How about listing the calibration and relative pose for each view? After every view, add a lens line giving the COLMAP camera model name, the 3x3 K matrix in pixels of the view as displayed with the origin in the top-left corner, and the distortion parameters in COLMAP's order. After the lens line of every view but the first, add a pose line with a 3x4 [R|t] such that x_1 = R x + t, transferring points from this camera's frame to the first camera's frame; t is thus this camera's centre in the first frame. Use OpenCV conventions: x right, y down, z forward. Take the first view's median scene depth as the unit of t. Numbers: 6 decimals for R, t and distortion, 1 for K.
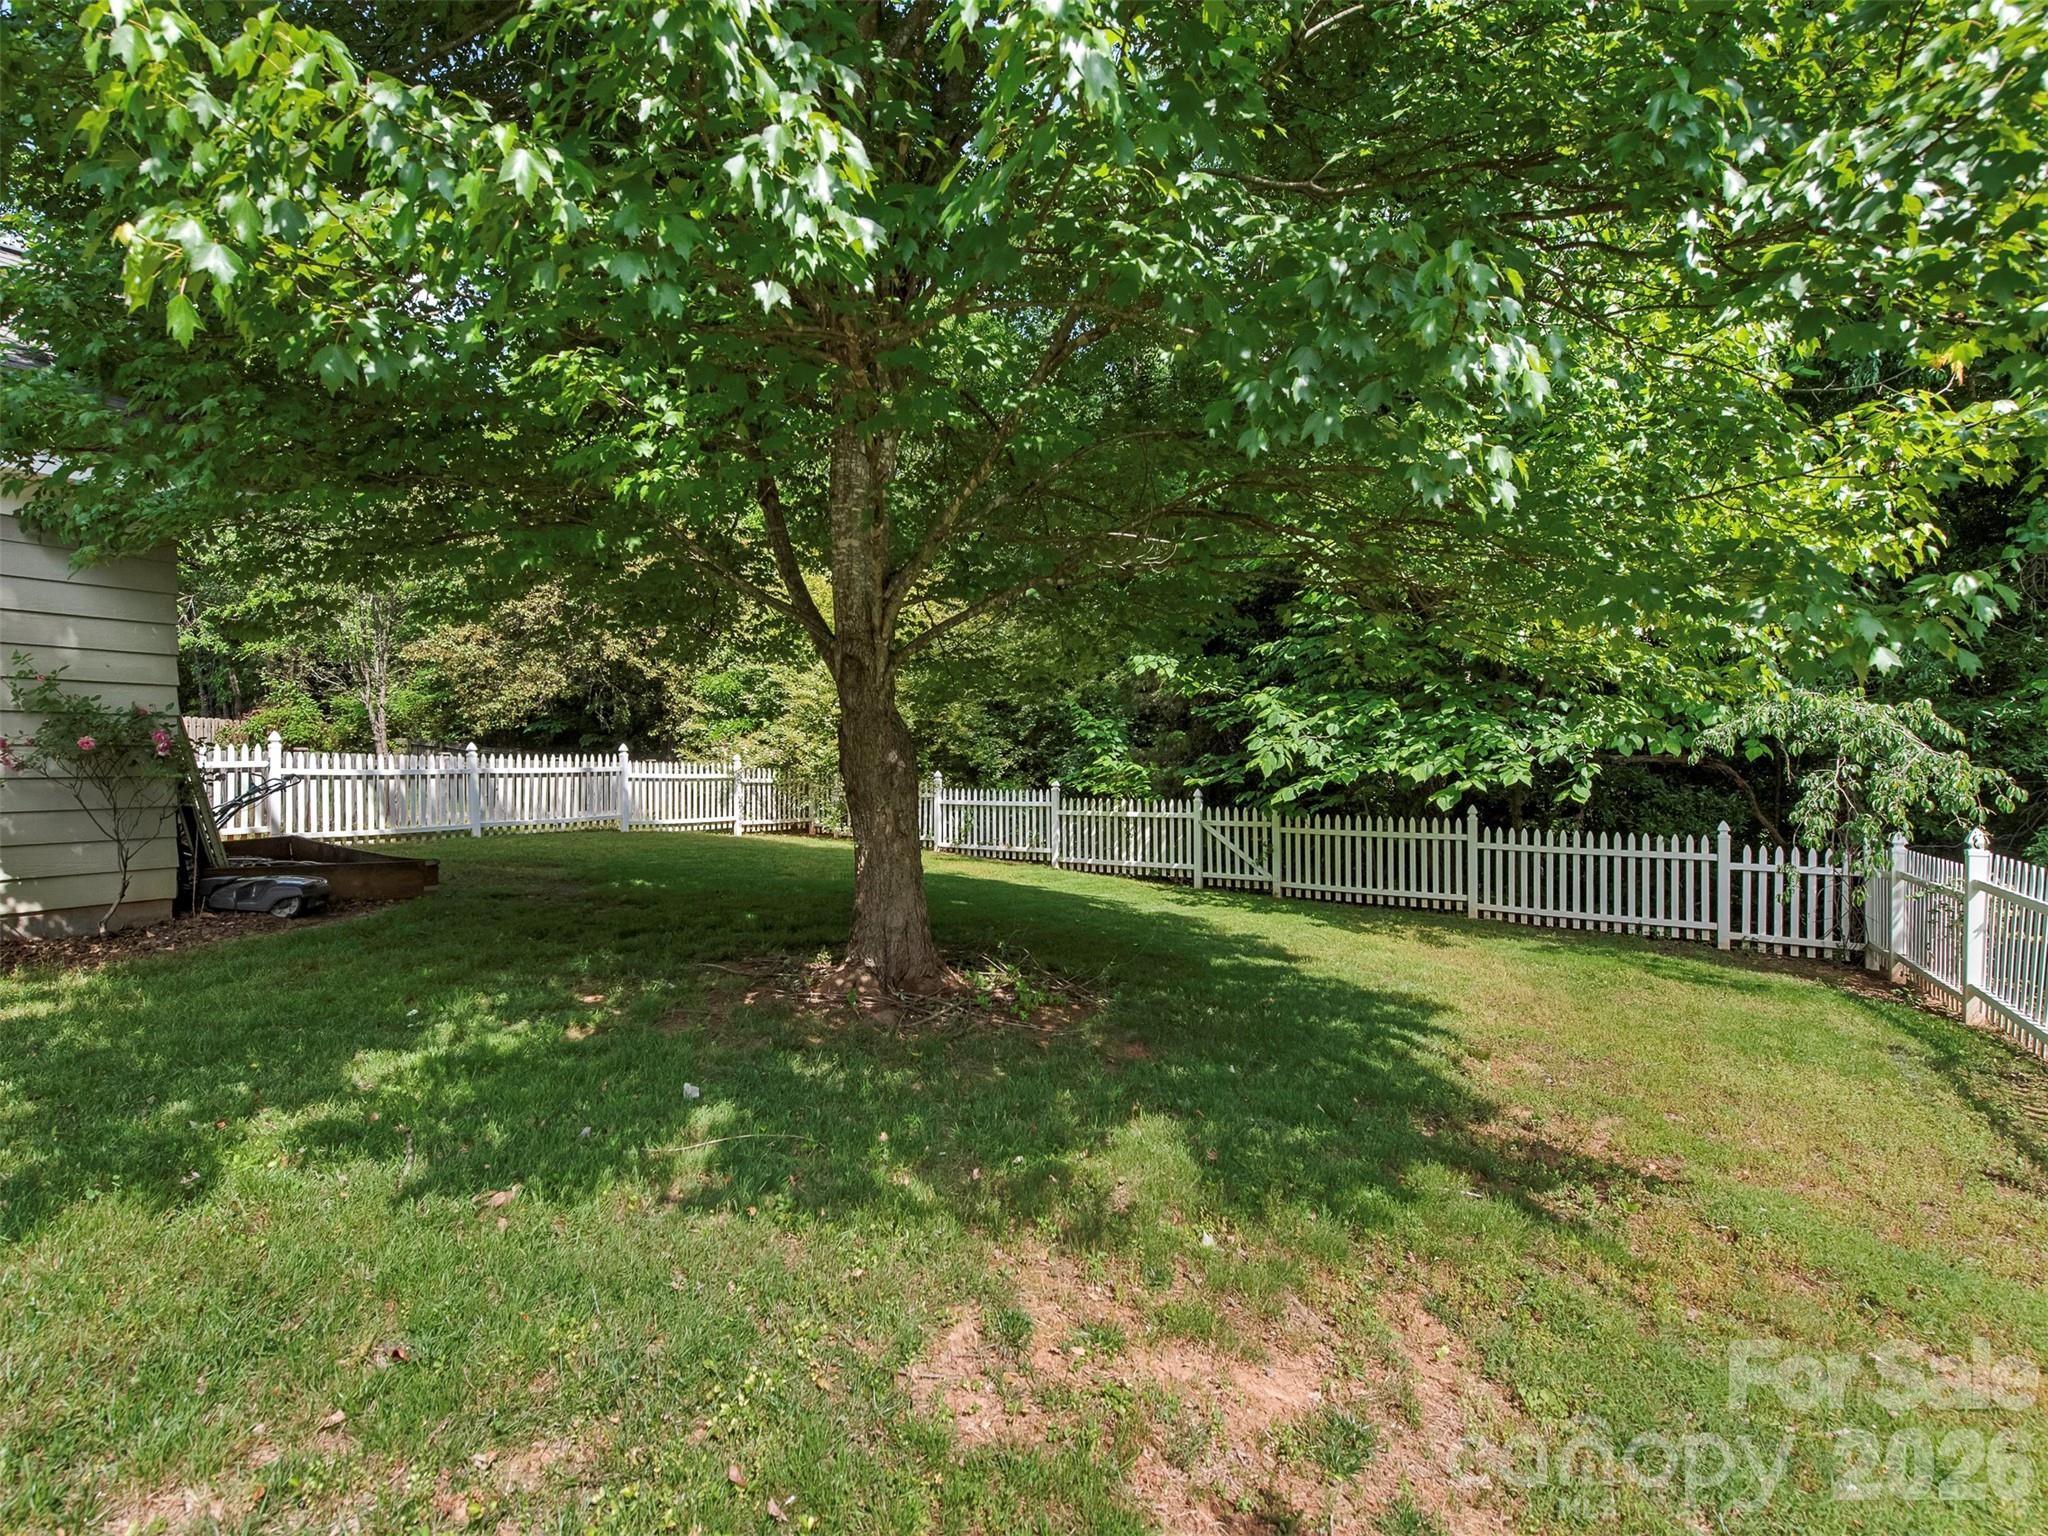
lens RADIAL K [[926.7, 0, 1023.6], [0, 926.7, 768.4], [0, 0, 1]] dist [0.002377, 0.000018]
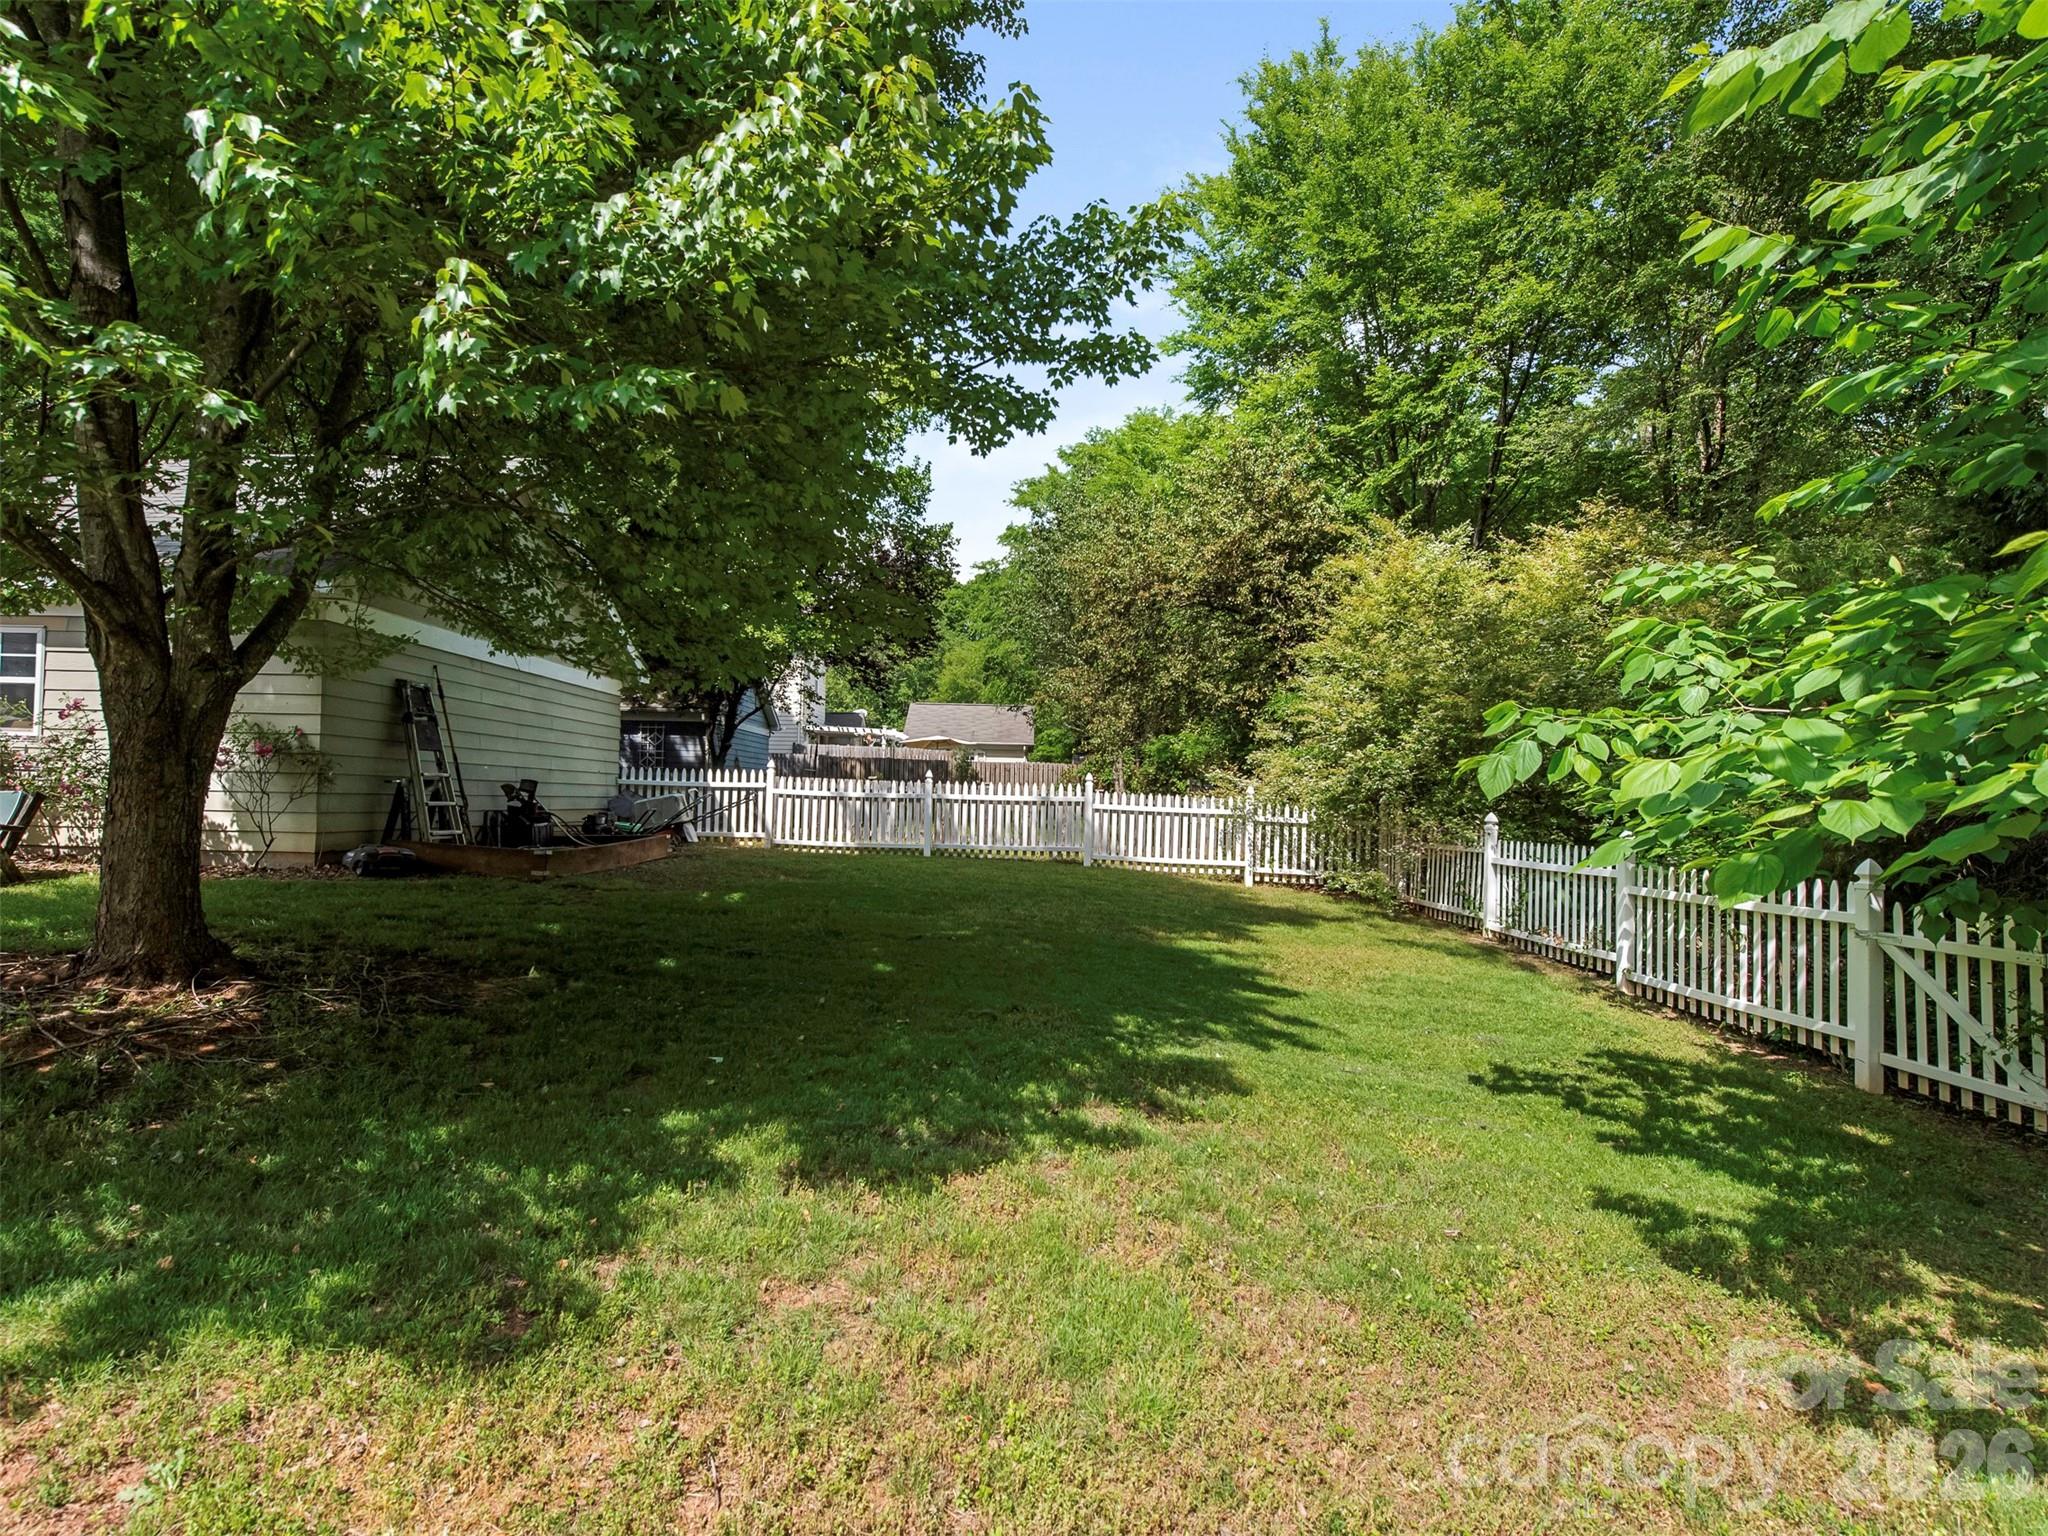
lens RADIAL K [[972.0, 0, 981.8], [0, 972.0, 768.9], [0, 0, 1]] dist [0.001198, -0.000464]
pose [[0.510624, -0.016083, -0.859654, 0.379604], [-0.030376, 0.998863, -0.036730, 0.009666], [0.859267, 0.044868, 0.509555, 0.413969]]
